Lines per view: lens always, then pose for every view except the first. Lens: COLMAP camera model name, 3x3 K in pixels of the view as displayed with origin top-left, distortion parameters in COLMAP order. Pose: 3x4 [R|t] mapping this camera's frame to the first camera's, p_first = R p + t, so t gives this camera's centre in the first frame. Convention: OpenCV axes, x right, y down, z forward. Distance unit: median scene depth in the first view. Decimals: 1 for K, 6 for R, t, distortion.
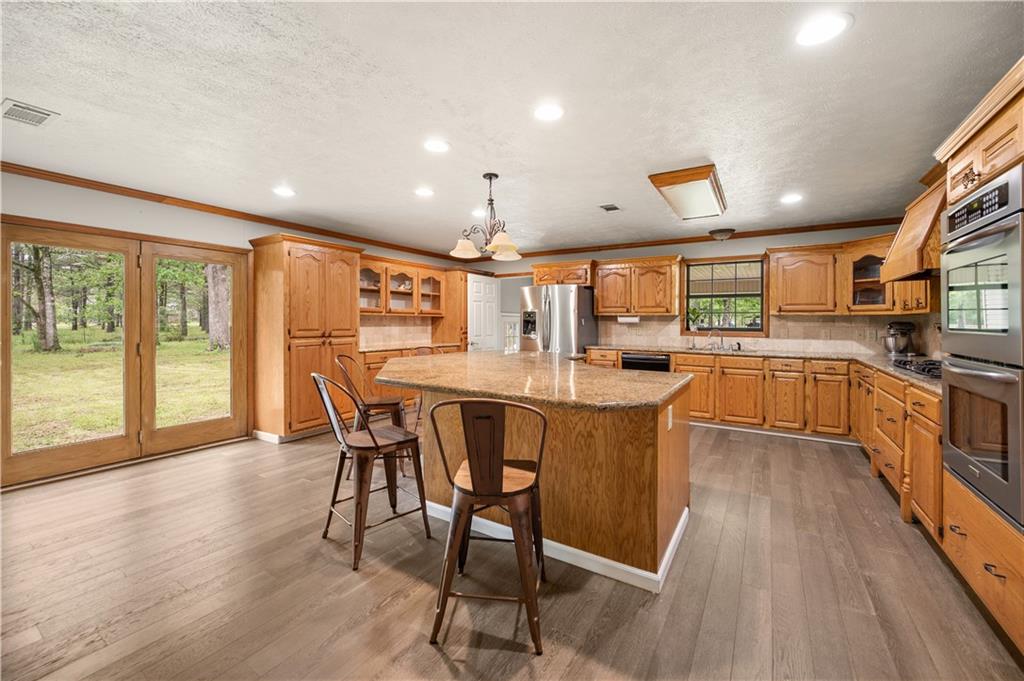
lens RADIAL K [[408.8, 0, 514.7], [0, 408.8, 320.1], [0, 0, 1]] dist [-0.001666, -0.000138]
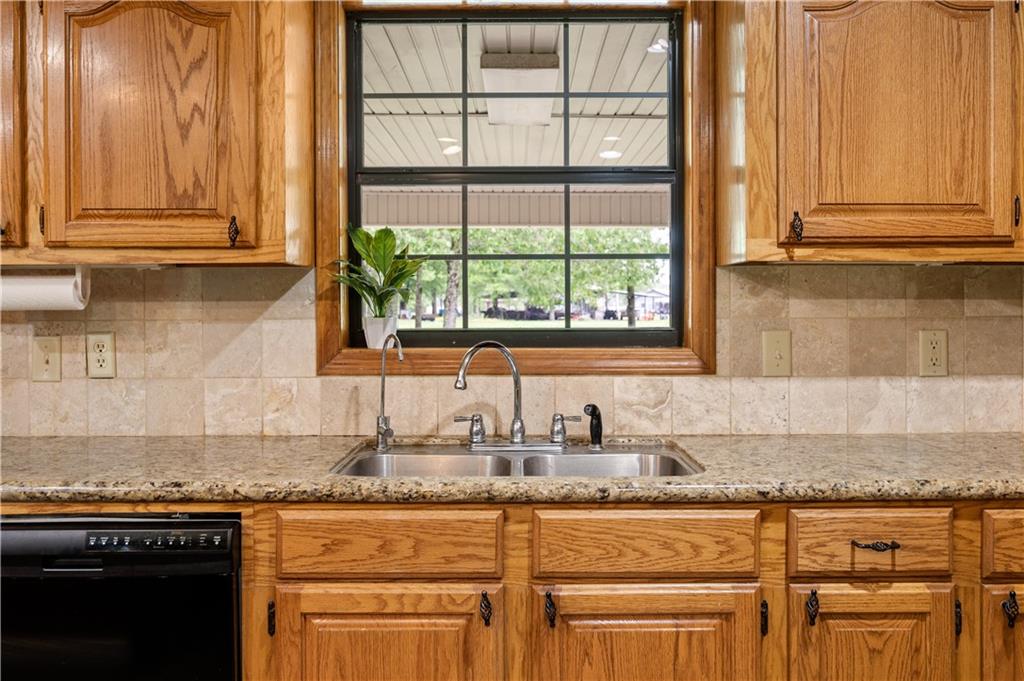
lens RADIAL K [[883.5, 0, 513.0], [0, 883.5, 325.2], [0, 0, 1]] dist [-0.000549, 0.000821]
pose [[0.850849, -0.020439, 0.525013, 0.300965], [0.007110, 0.999600, 0.027391, 0.004807], [-0.525362, -0.019572, 0.850653, 0.679121]]
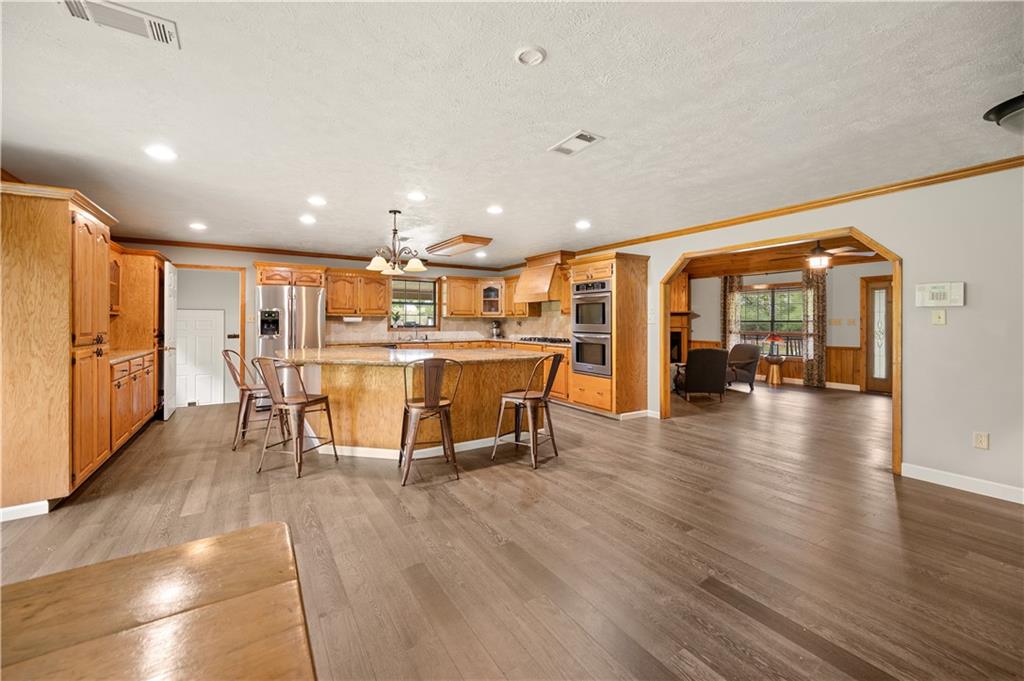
lens RADIAL K [[408.8, 0, 514.7], [0, 408.8, 320.1], [0, 0, 1]] dist [-0.001666, -0.000138]
pose [[0.431863, -0.001077, 0.901939, -0.702453], [-0.002133, 0.999995, 0.002216, -0.003206], [-0.901937, -0.002881, 0.431858, 0.050138]]
